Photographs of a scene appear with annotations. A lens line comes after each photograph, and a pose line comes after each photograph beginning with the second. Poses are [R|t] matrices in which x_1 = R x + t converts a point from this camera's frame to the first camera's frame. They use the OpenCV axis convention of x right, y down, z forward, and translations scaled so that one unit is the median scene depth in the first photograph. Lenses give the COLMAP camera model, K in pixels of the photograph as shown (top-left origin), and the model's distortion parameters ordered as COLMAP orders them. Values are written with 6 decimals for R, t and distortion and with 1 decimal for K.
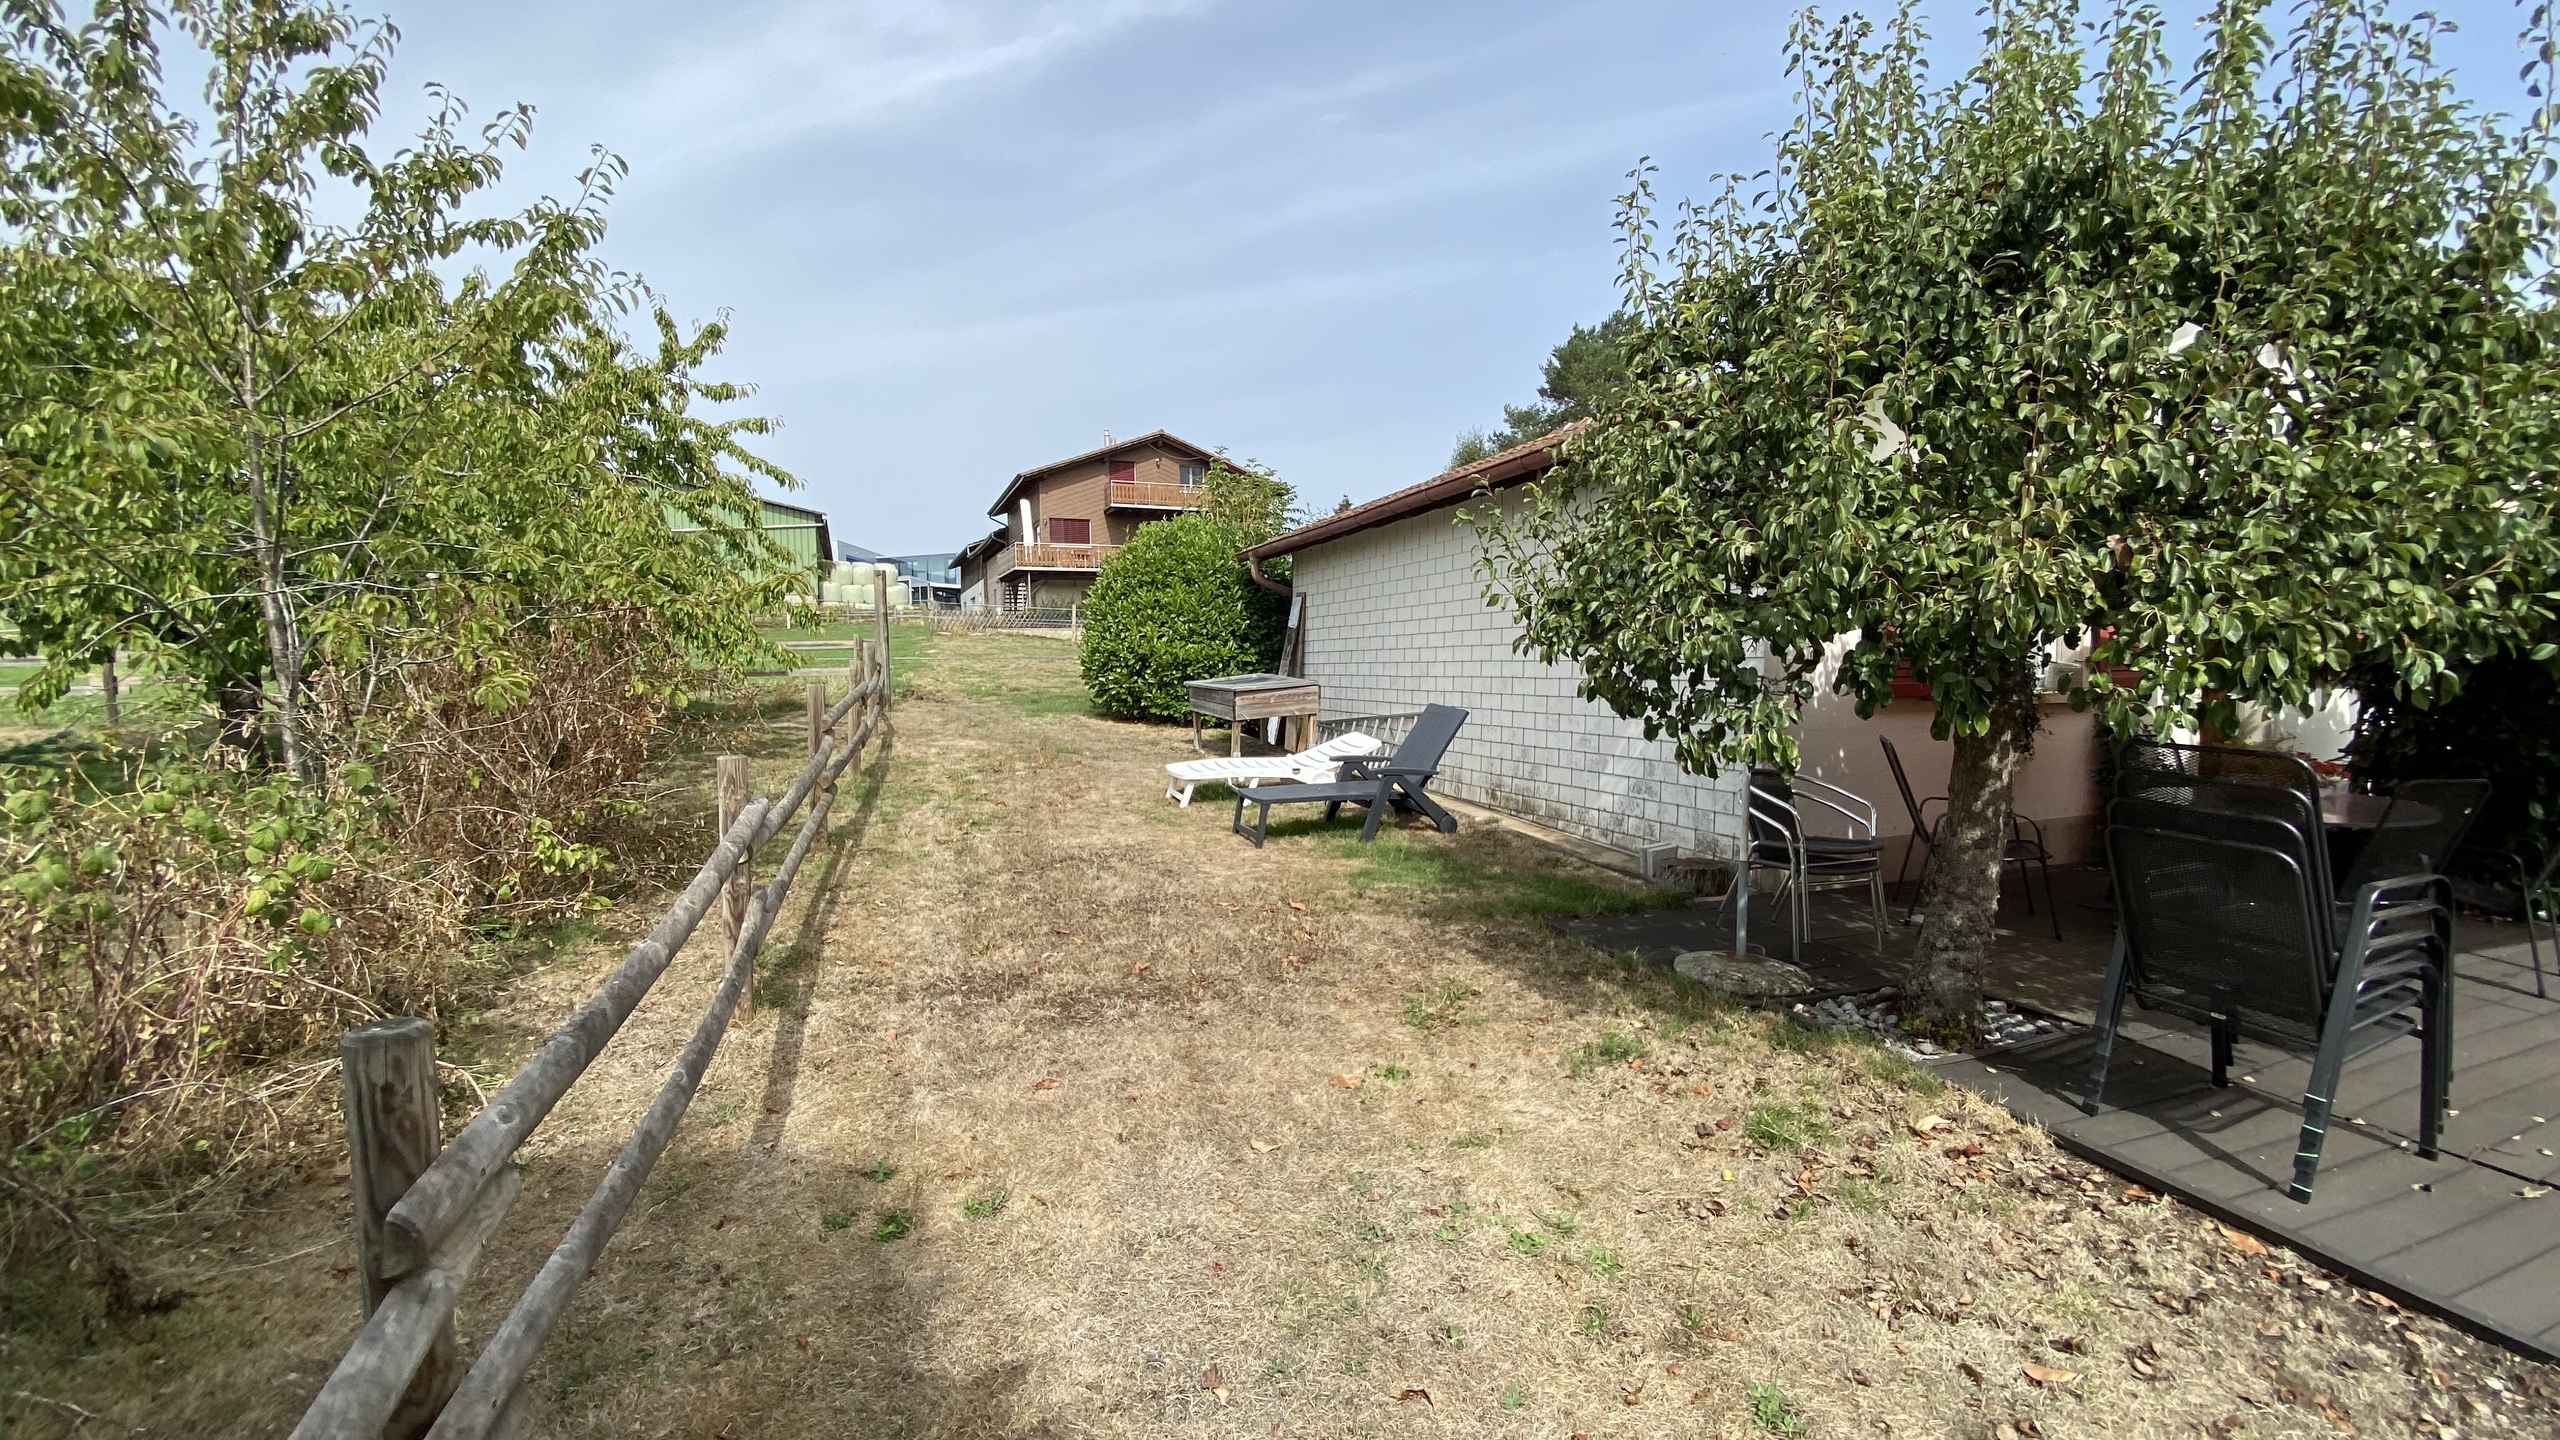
lens RADIAL K [[1036.7, 0, 1263.1], [0, 1036.7, 712.0], [0, 0, 1]] dist [-0.004145, -0.008198]
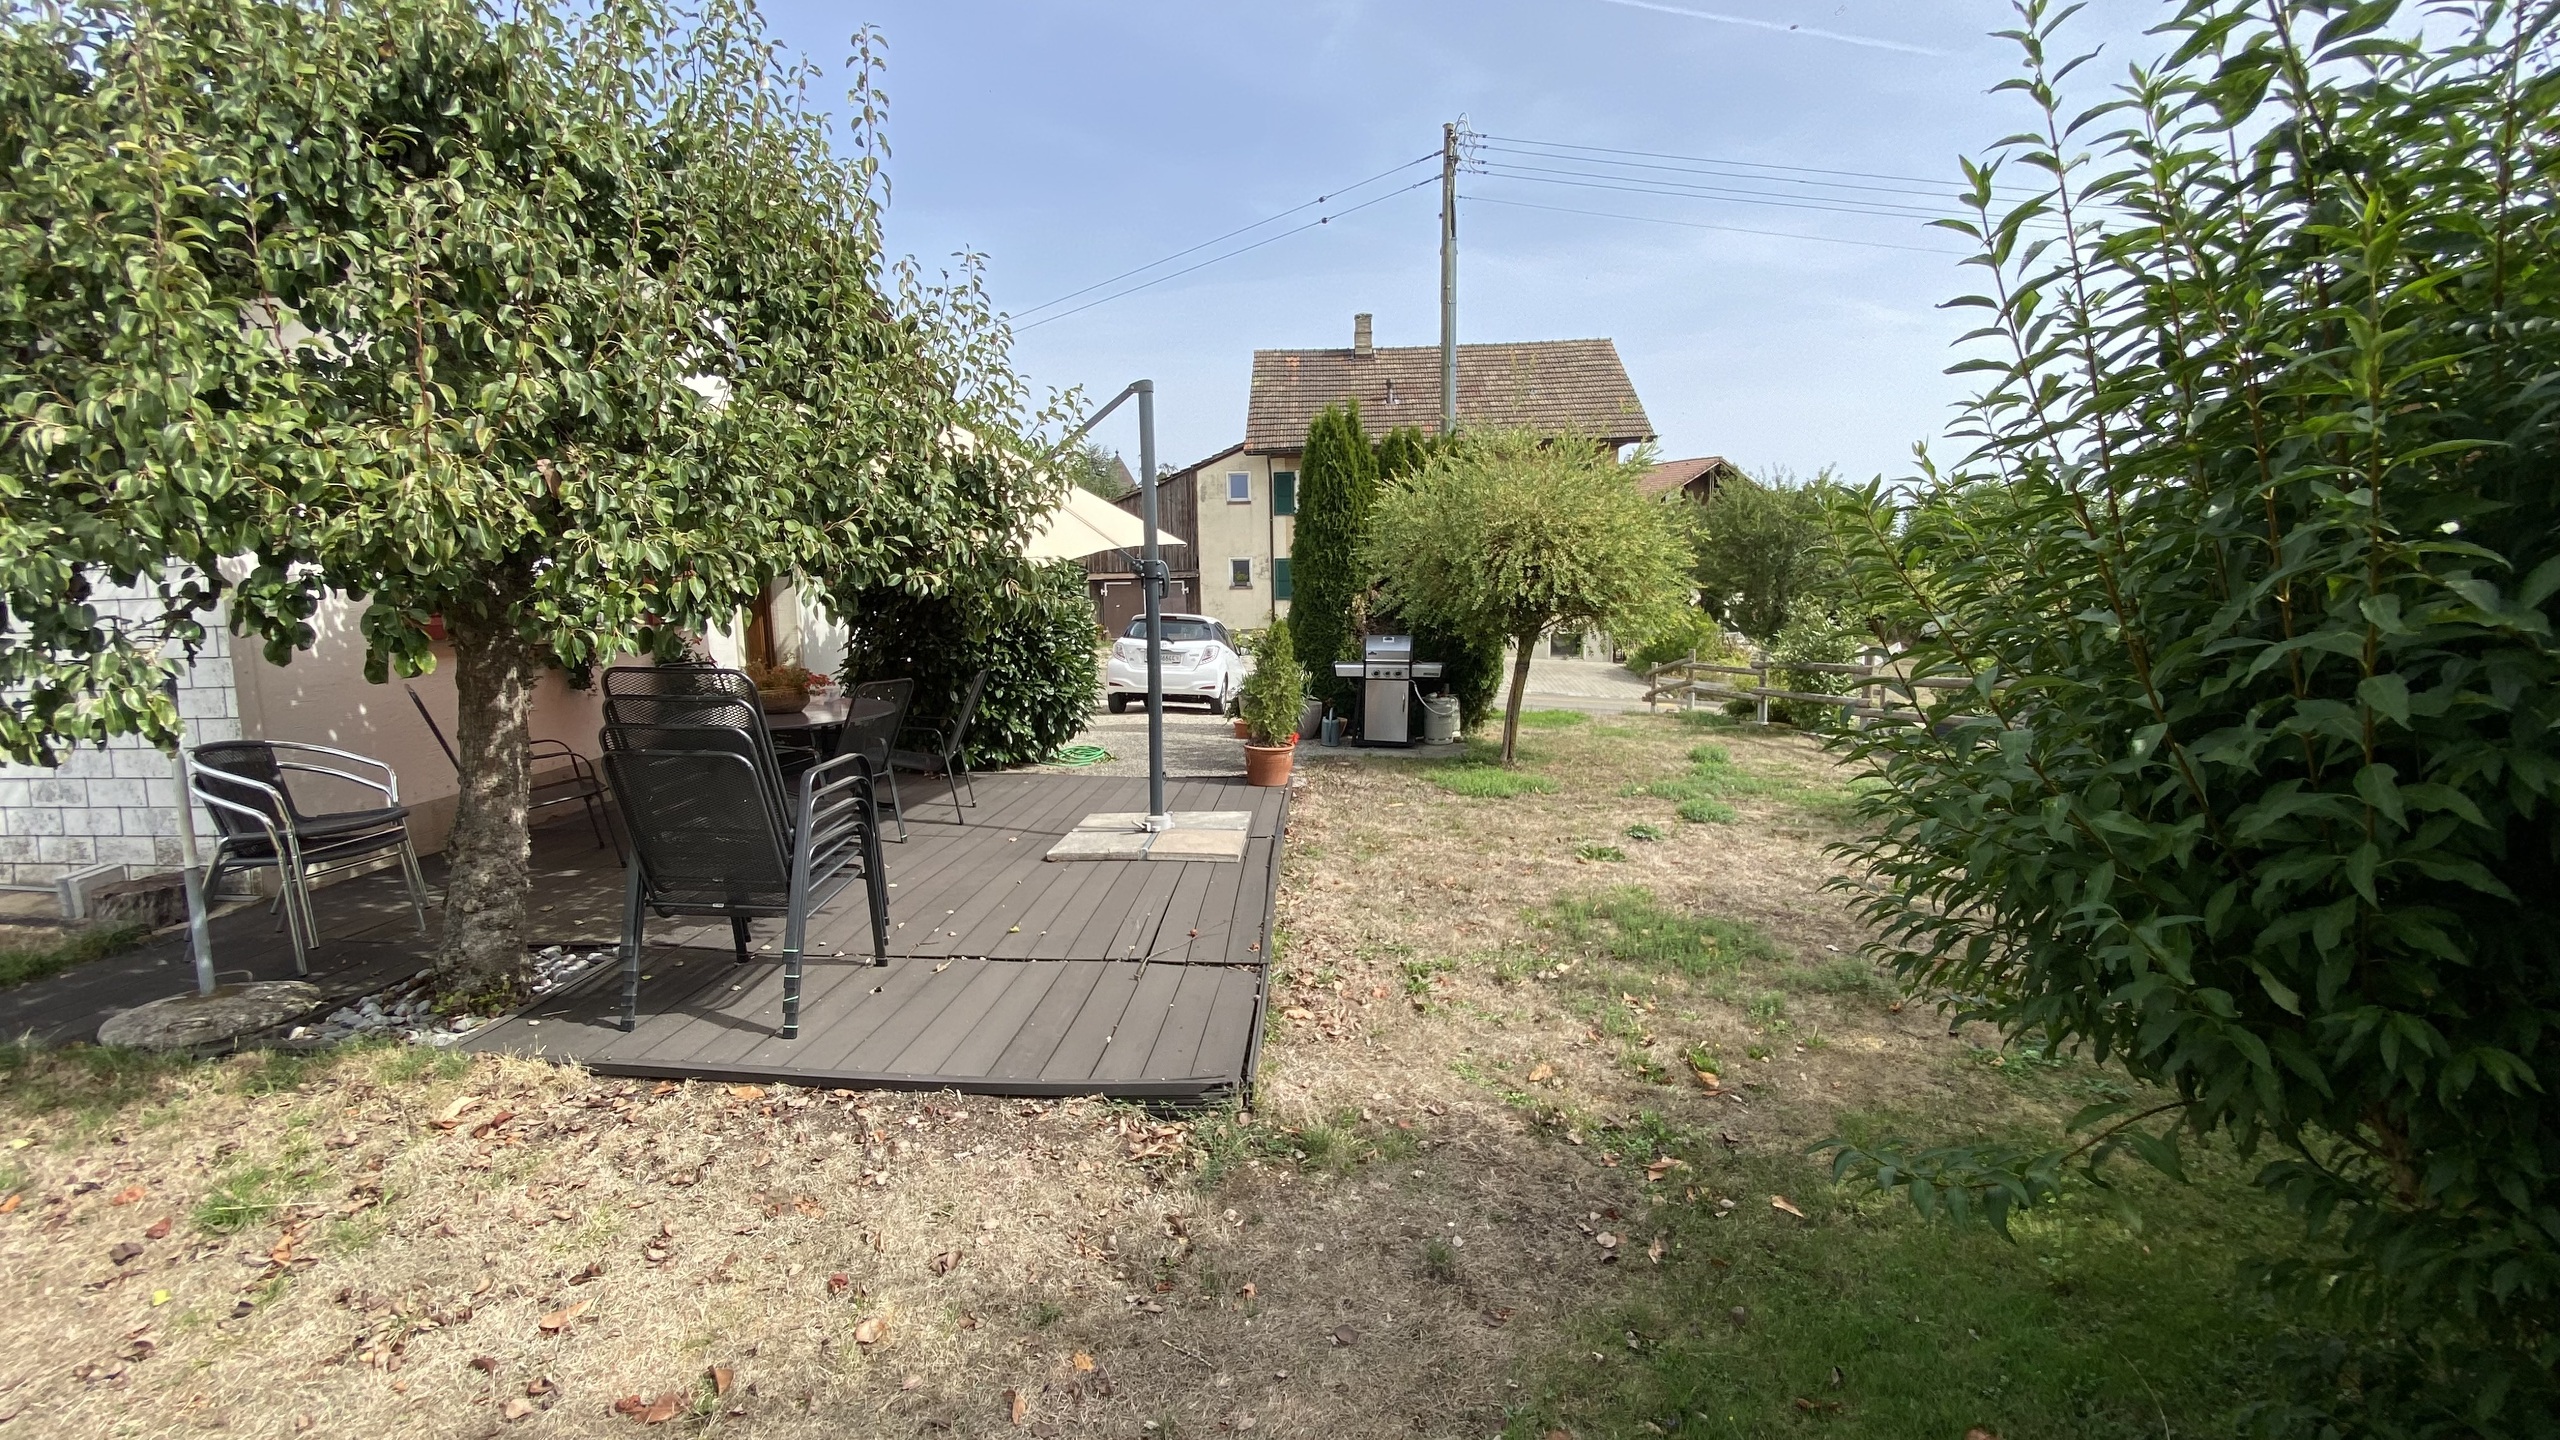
lens RADIAL K [[1036.7, 0, 1289.6], [0, 1036.7, 712.3], [0, 0, 1]] dist [-0.004145, -0.008198]
pose [[0.389759, -0.111099, 0.914191, 0.159572], [0.061381, 0.993623, 0.094583, 0.016118], [-0.918869, 0.019249, 0.394093, -0.031047]]
